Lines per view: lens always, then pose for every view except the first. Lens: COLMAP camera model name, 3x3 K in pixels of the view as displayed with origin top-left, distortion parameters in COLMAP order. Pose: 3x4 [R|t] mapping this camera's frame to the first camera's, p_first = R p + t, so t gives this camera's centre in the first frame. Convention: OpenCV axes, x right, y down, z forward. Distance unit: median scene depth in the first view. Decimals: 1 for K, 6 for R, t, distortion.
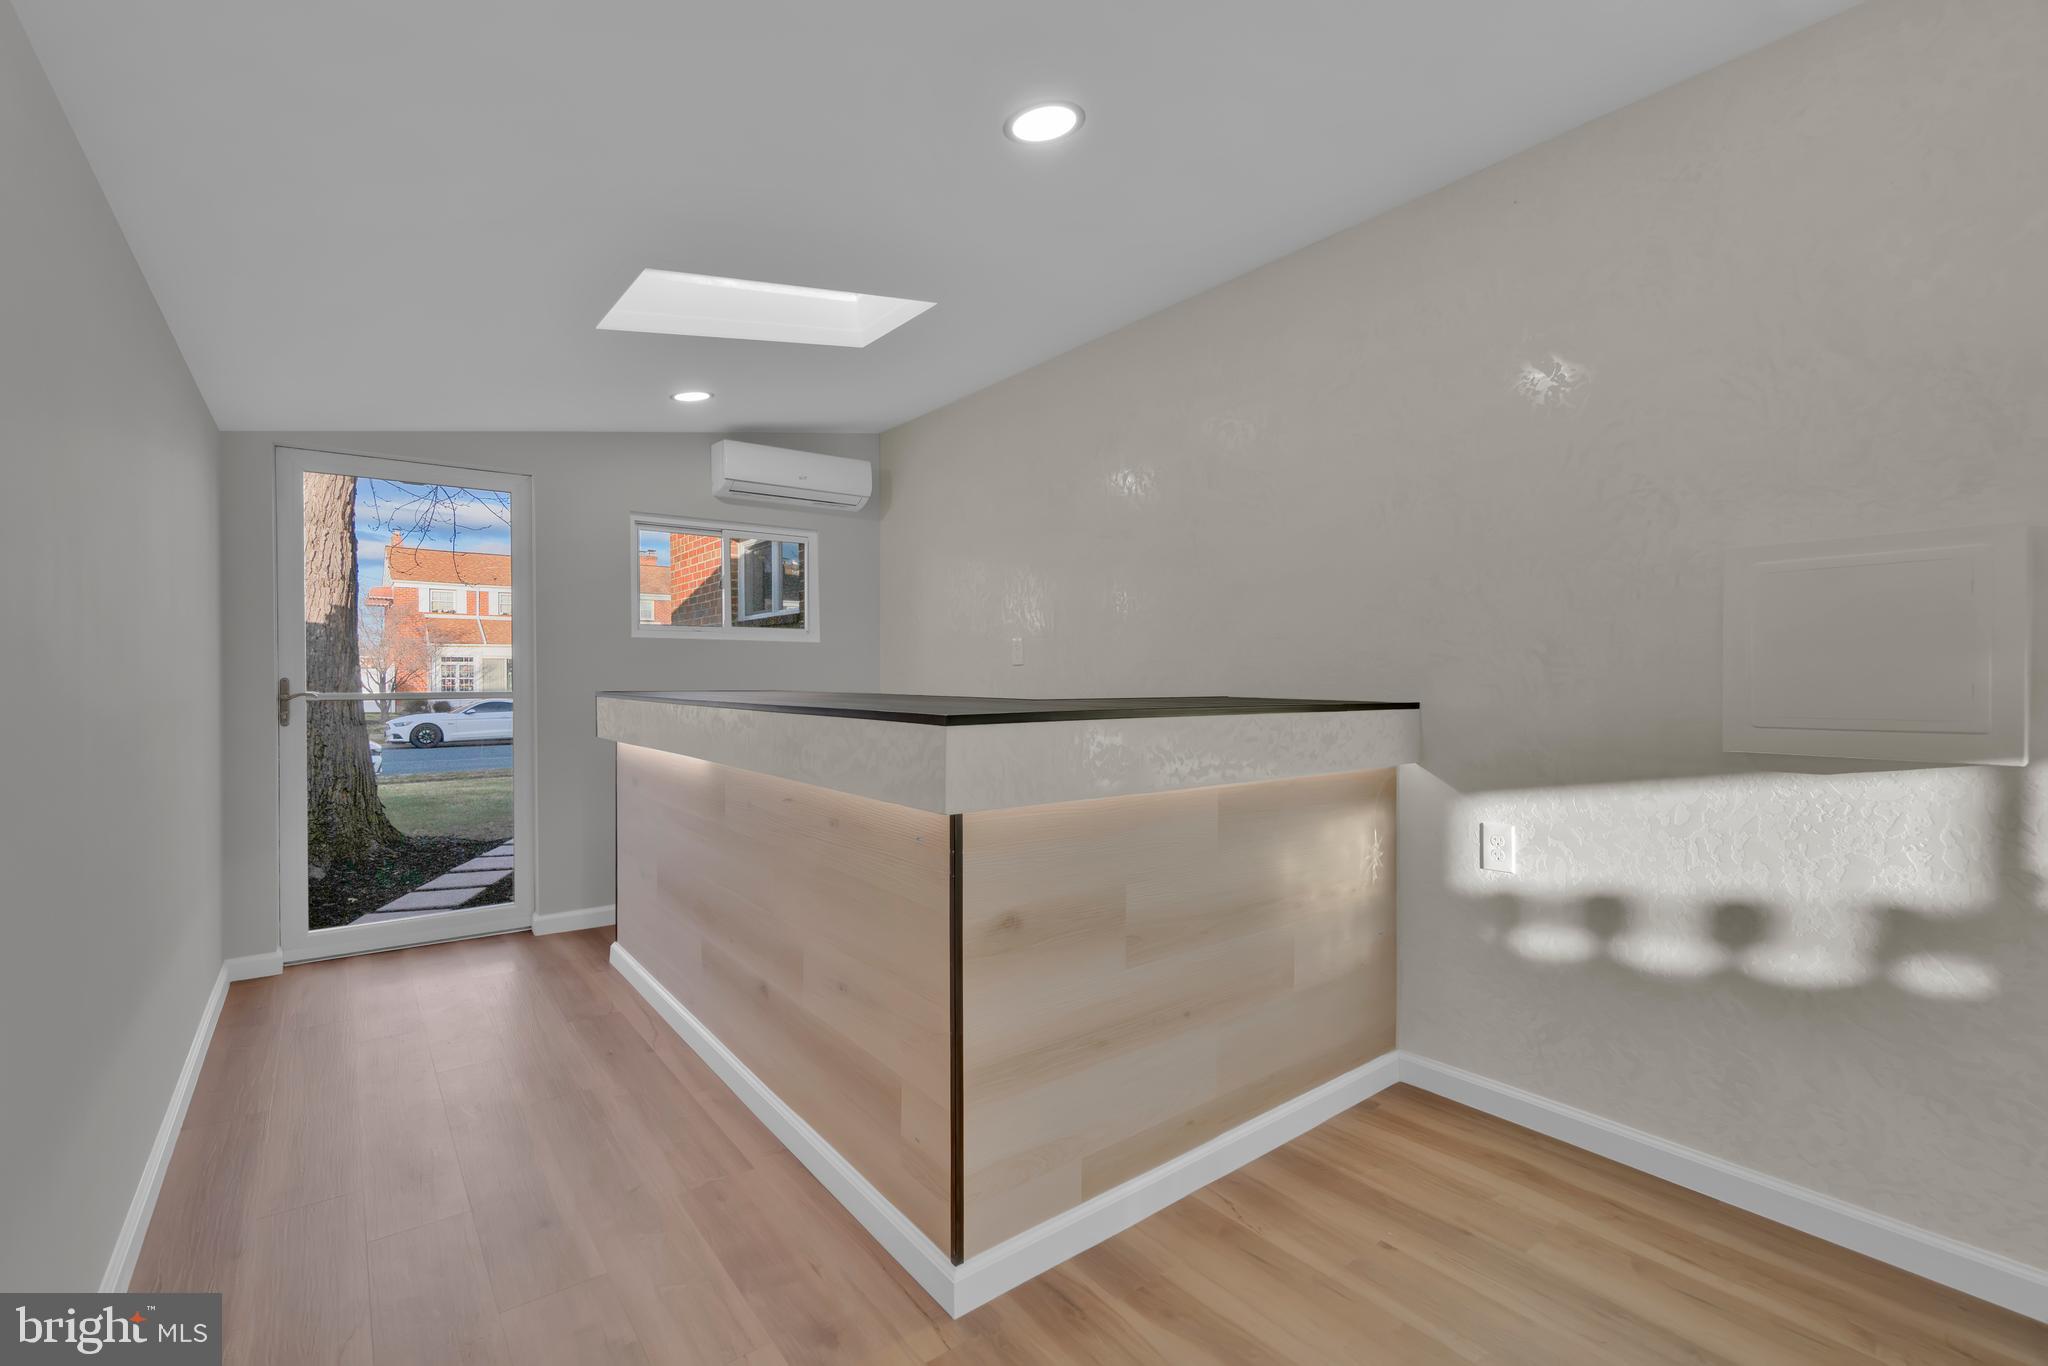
lens RADIAL K [[882.5, 0, 1025.5], [0, 882.5, 682.7], [0, 0, 1]] dist [-0.005077, 0.001060]
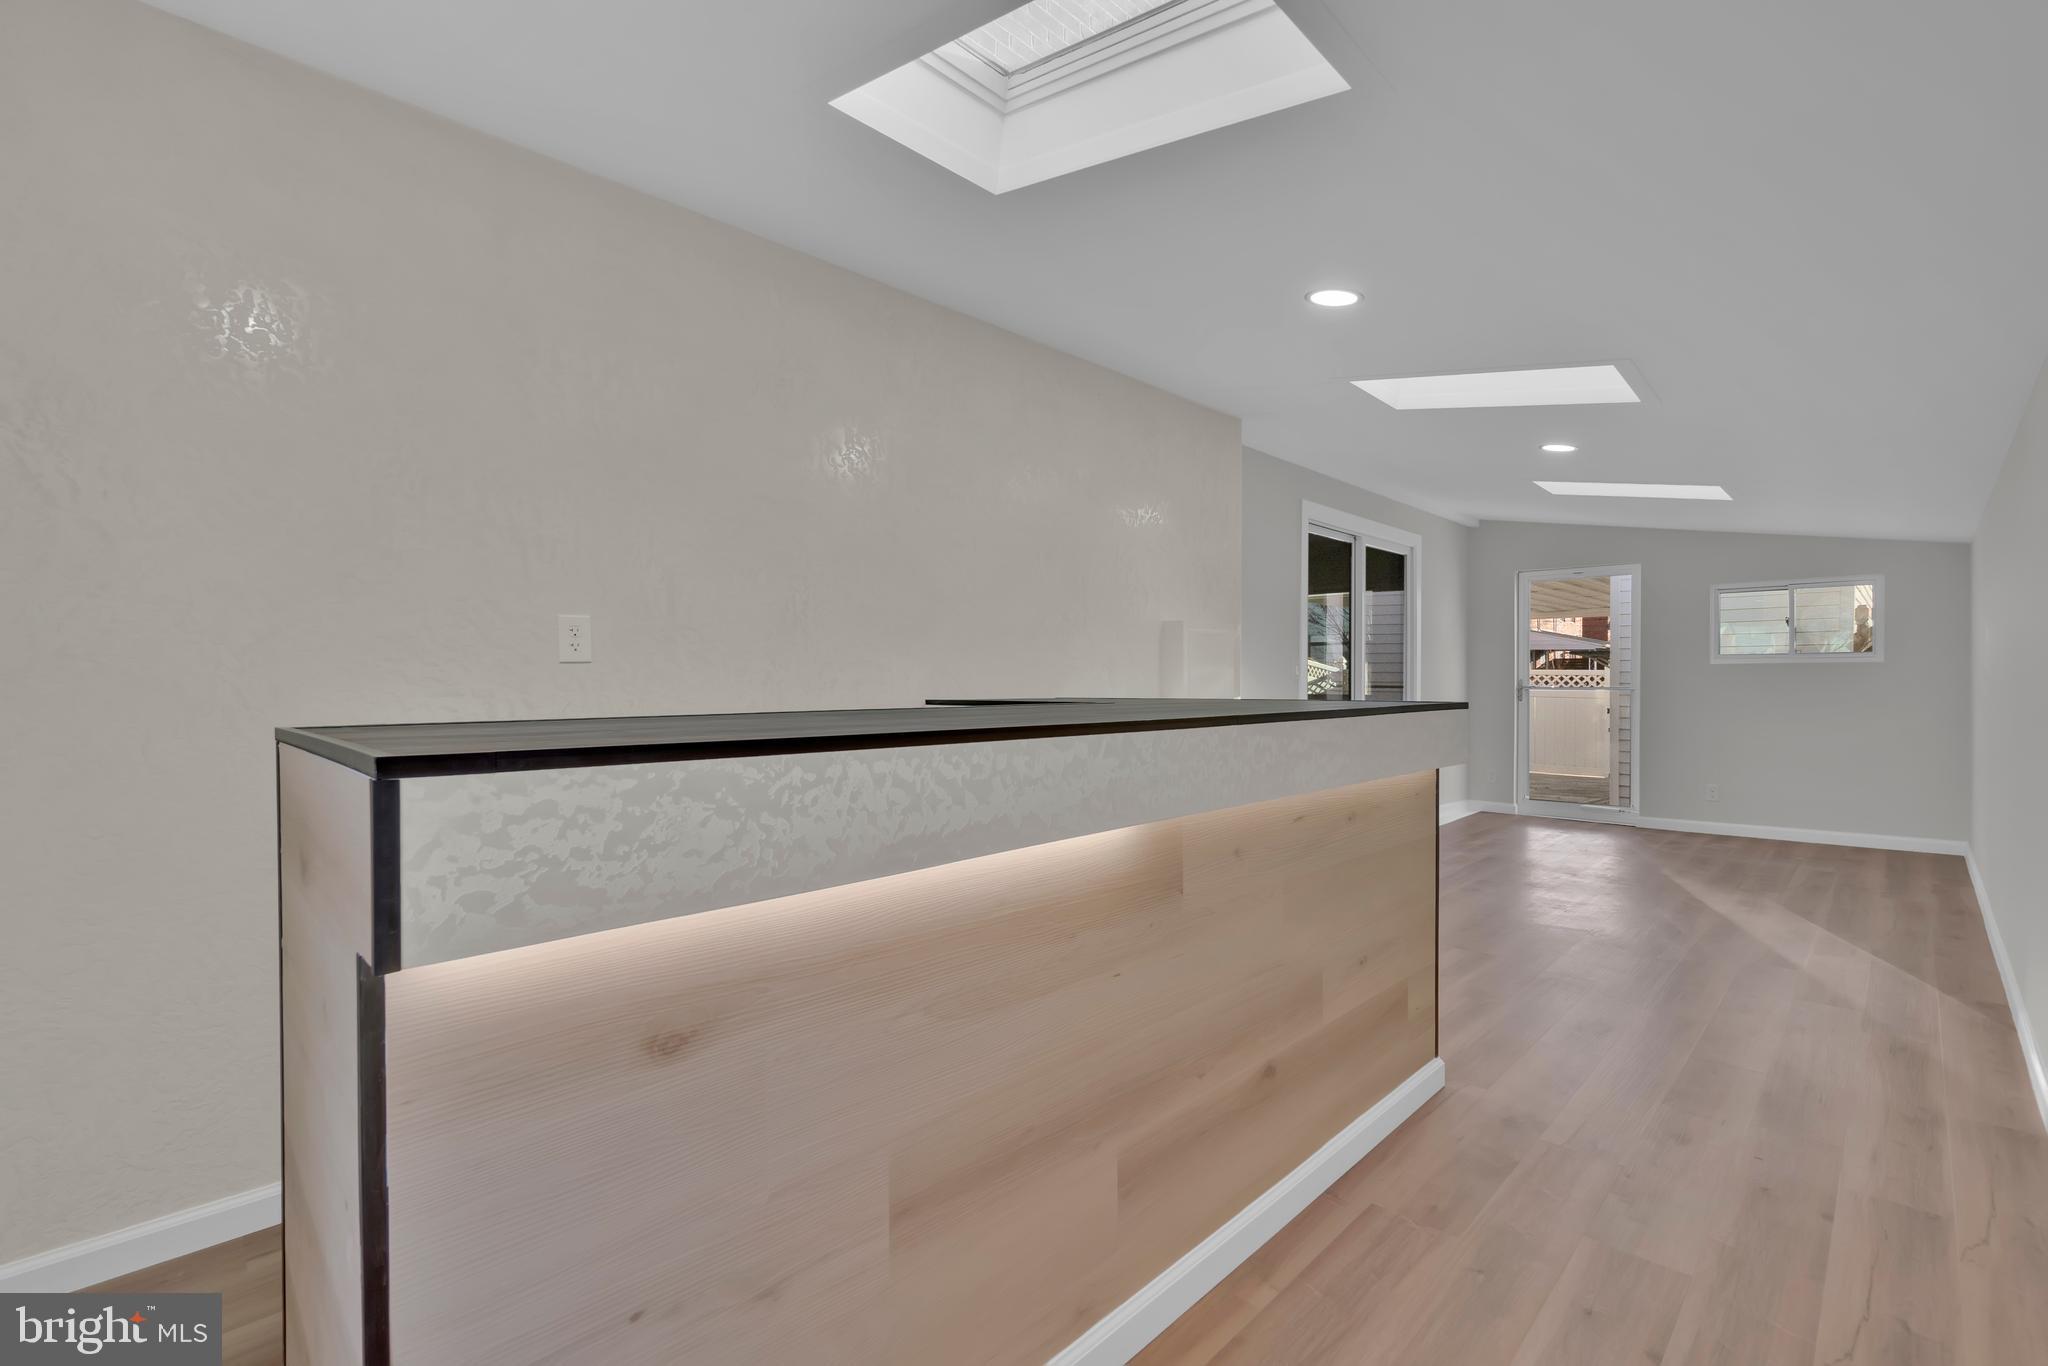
lens RADIAL K [[882.5, 0, 1025.5], [0, 882.5, 682.7], [0, 0, 1]] dist [-0.005077, 0.001060]
pose [[-0.113513, -0.004576, 0.993526, -0.504546], [0.011857, 0.999912, 0.005960, -0.005114], [-0.993466, 0.012457, -0.113449, 0.619807]]
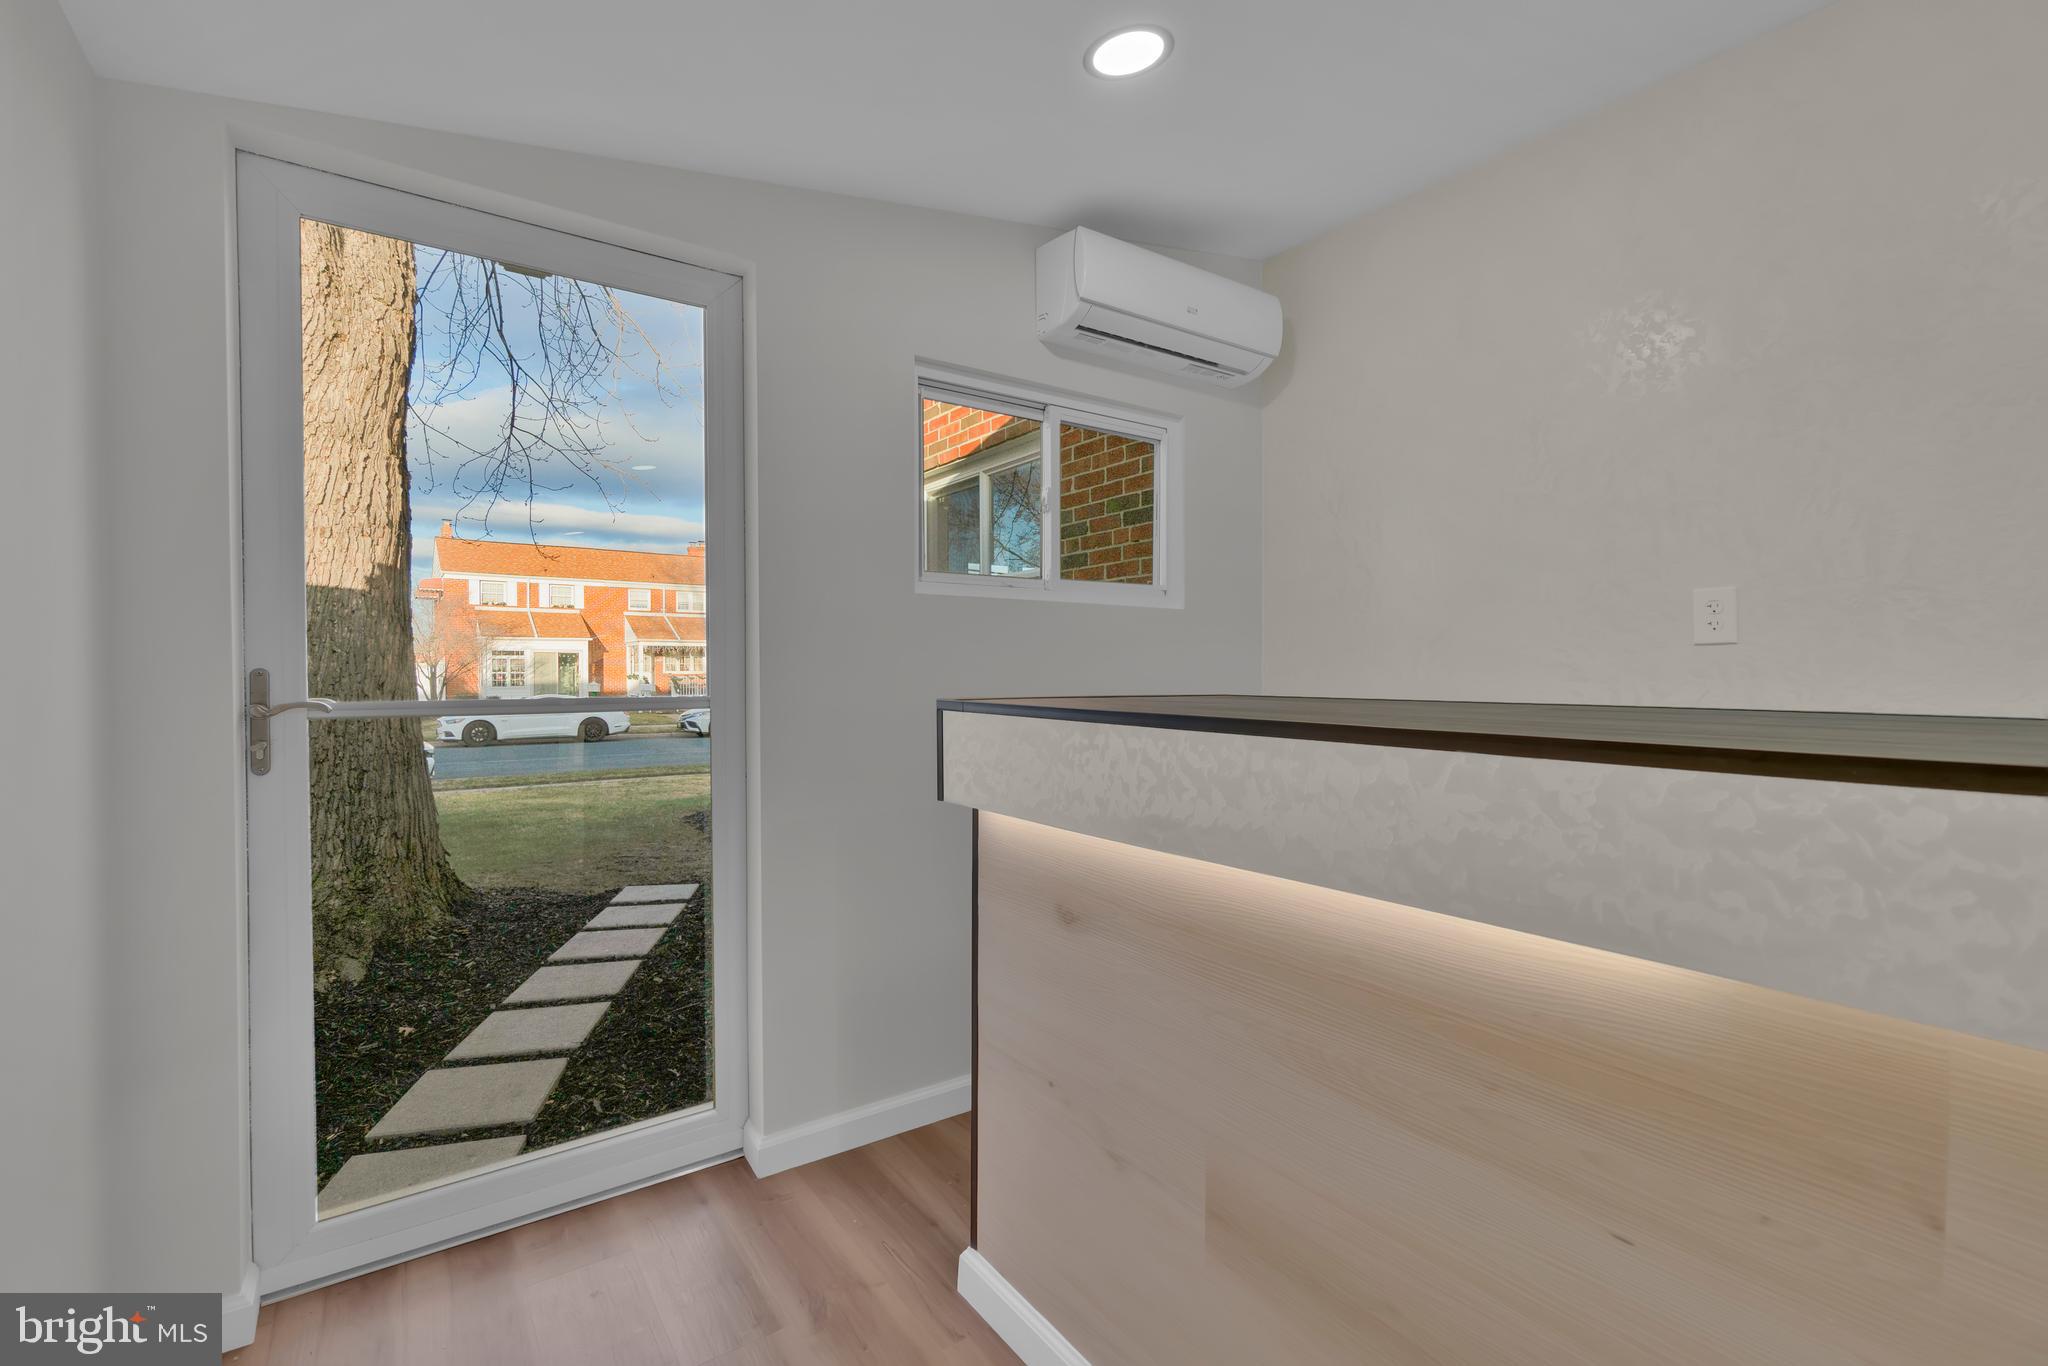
lens RADIAL K [[882.5, 0, 1025.5], [0, 882.5, 682.7], [0, 0, 1]] dist [-0.005077, 0.001060]
pose [[0.999316, 0.000400, -0.036981, -0.304330], [-0.000173, 0.999981, 0.006127, -0.000889], [0.036982, -0.006117, 0.999297, 0.395949]]
